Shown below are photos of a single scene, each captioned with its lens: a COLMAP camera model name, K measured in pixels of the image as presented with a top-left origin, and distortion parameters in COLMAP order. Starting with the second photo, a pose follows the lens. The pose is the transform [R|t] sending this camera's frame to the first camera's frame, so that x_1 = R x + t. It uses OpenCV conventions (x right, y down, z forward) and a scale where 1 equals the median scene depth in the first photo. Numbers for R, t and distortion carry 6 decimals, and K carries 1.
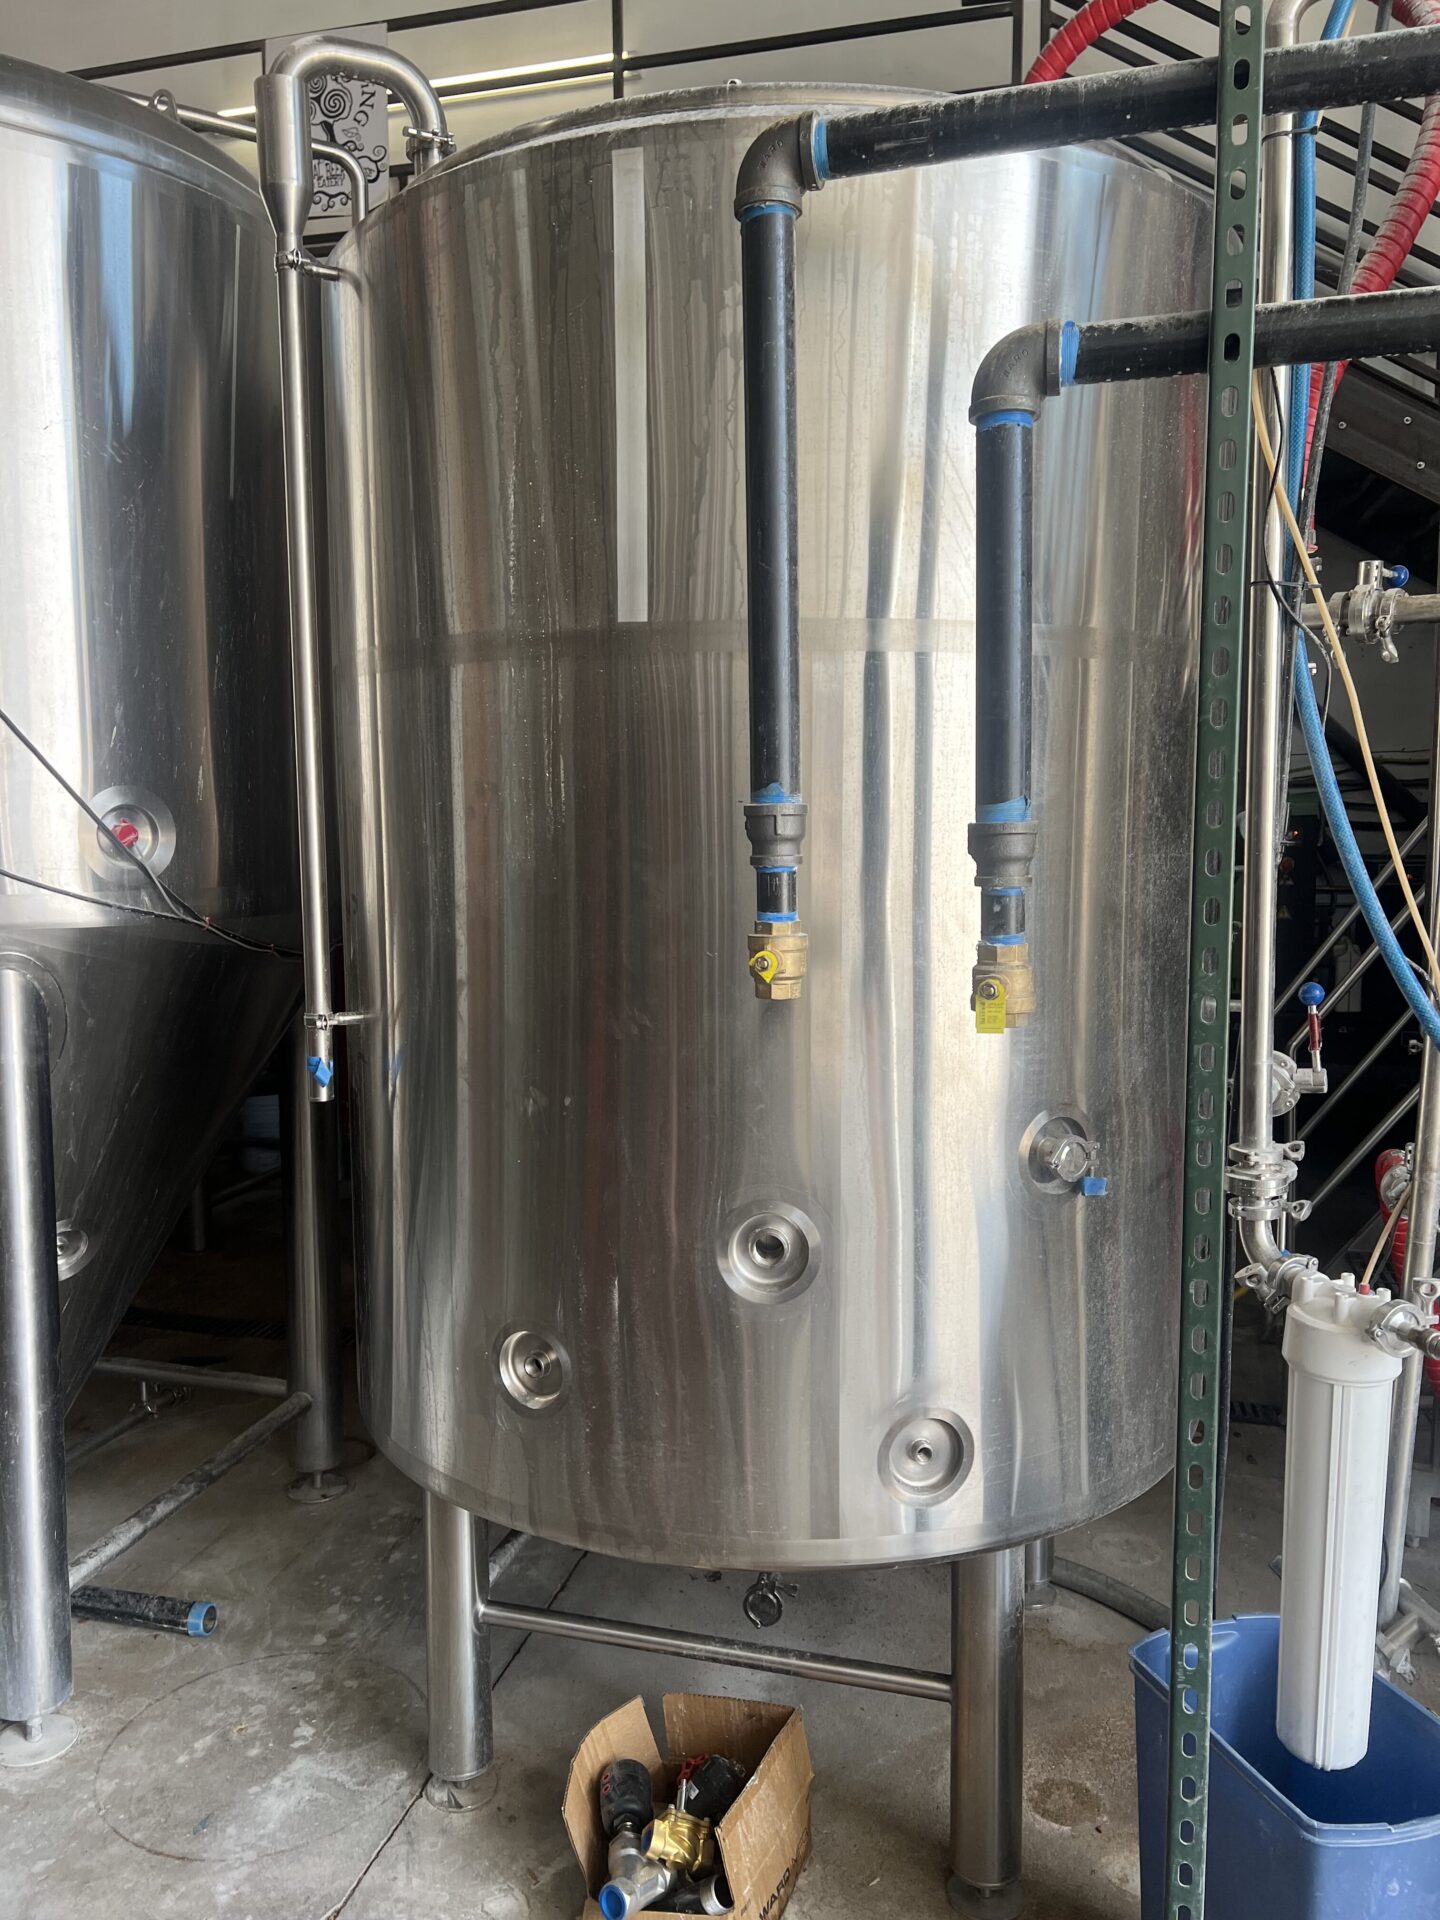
lens RADIAL K [[1435.5, 0, 717.3], [0, 1435.5, 954.7], [0, 0, 1]] dist [0.056660, -0.062909]
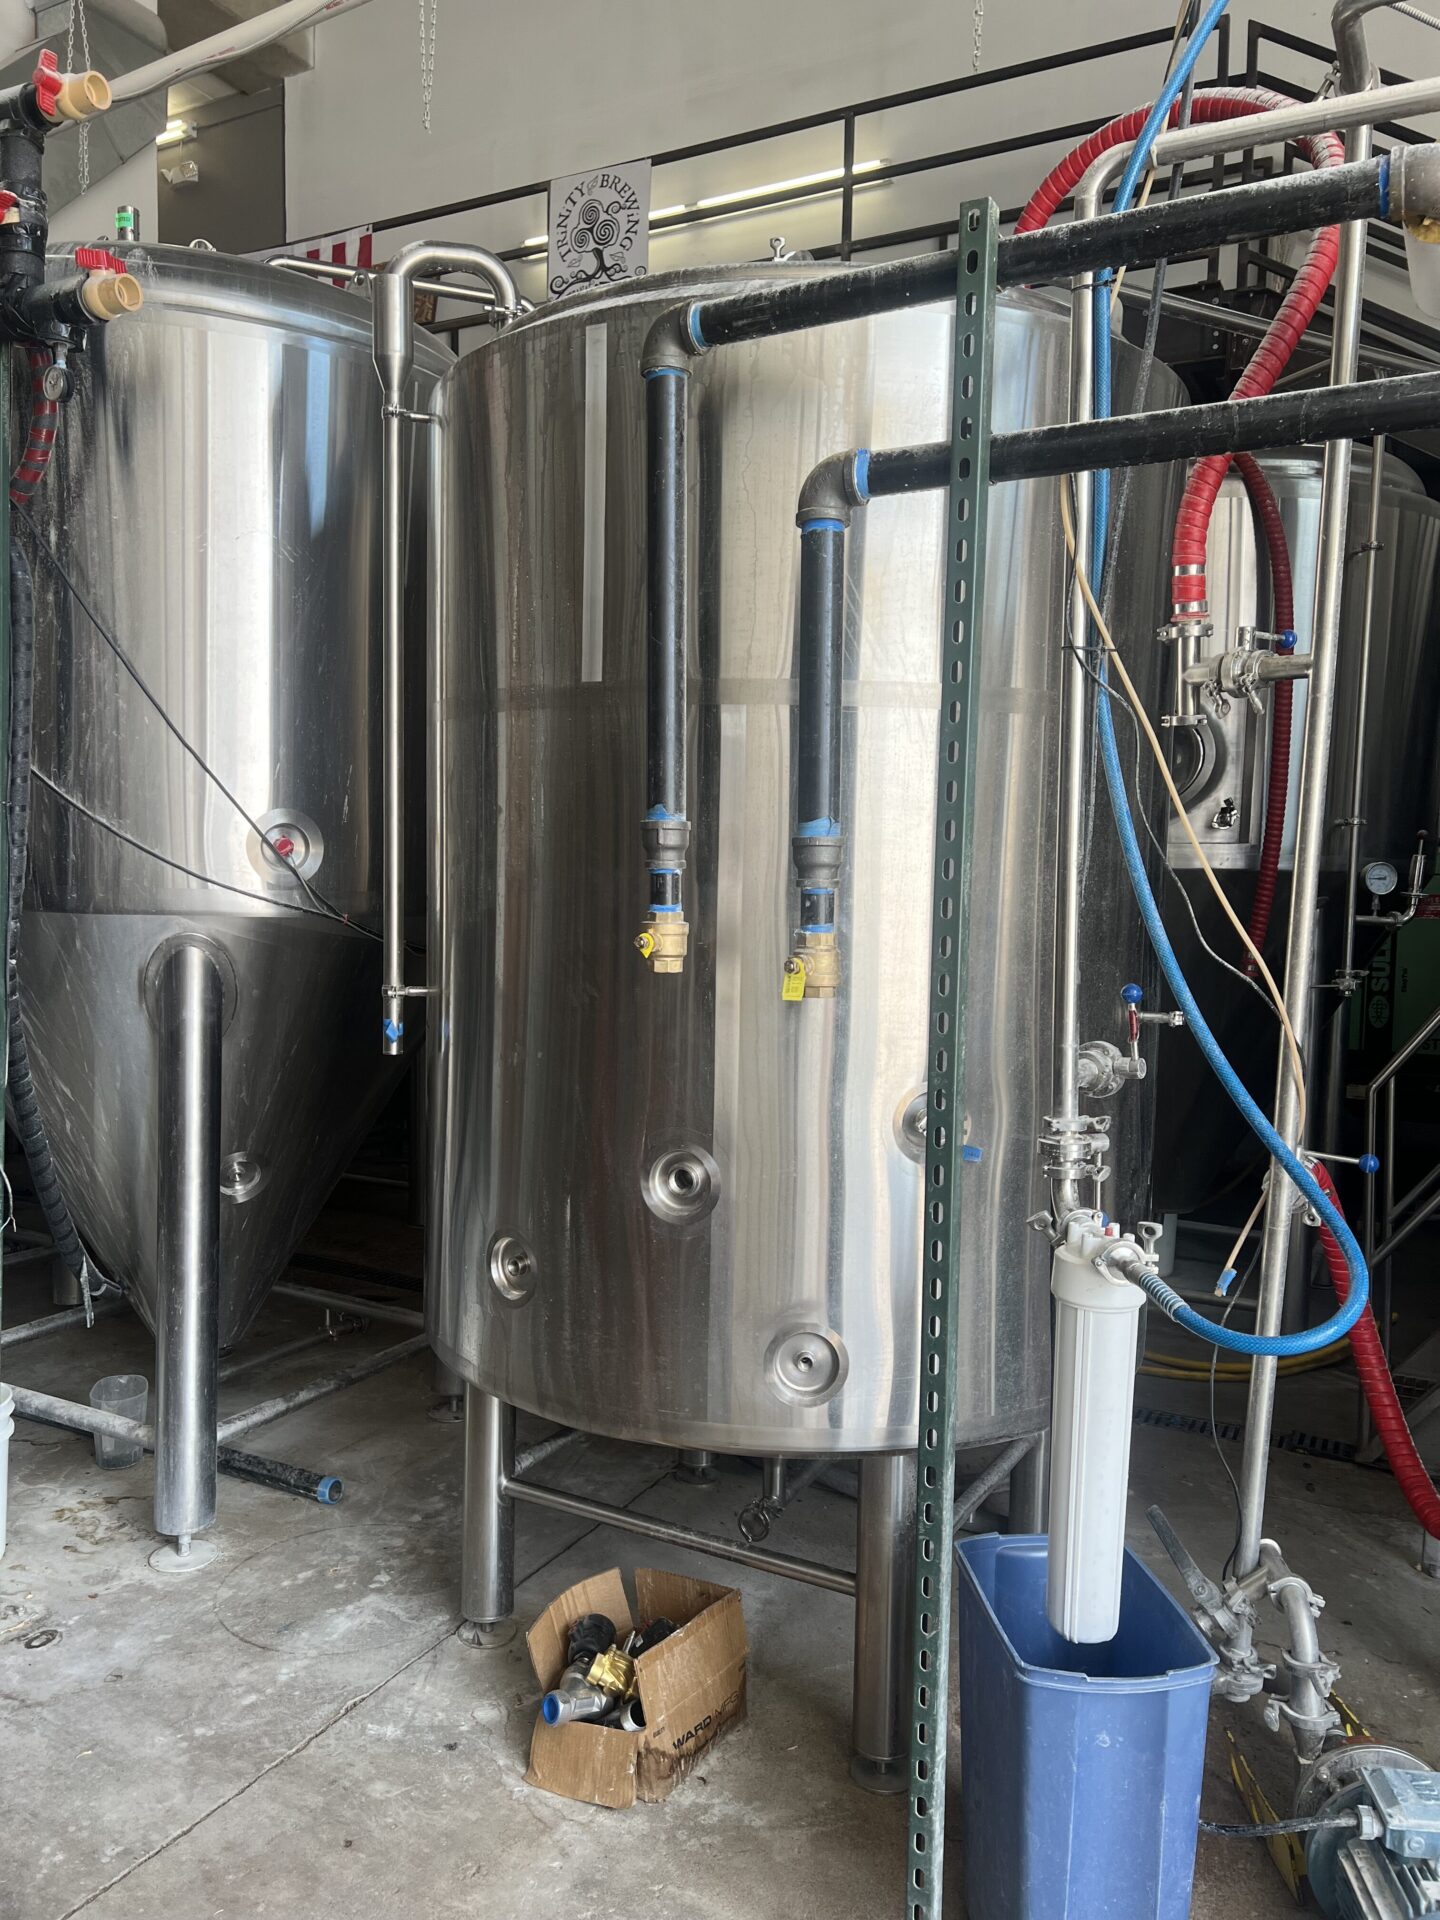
lens RADIAL K [[1435.5, 0, 717.3], [0, 1435.5, 954.7], [0, 0, 1]] dist [0.056660, -0.062909]
pose [[0.973997, 0.038684, -0.223233, 0.272477], [-0.047656, 0.998253, -0.034940, 0.041653], [0.221491, 0.044669, 0.974139, -0.172468]]
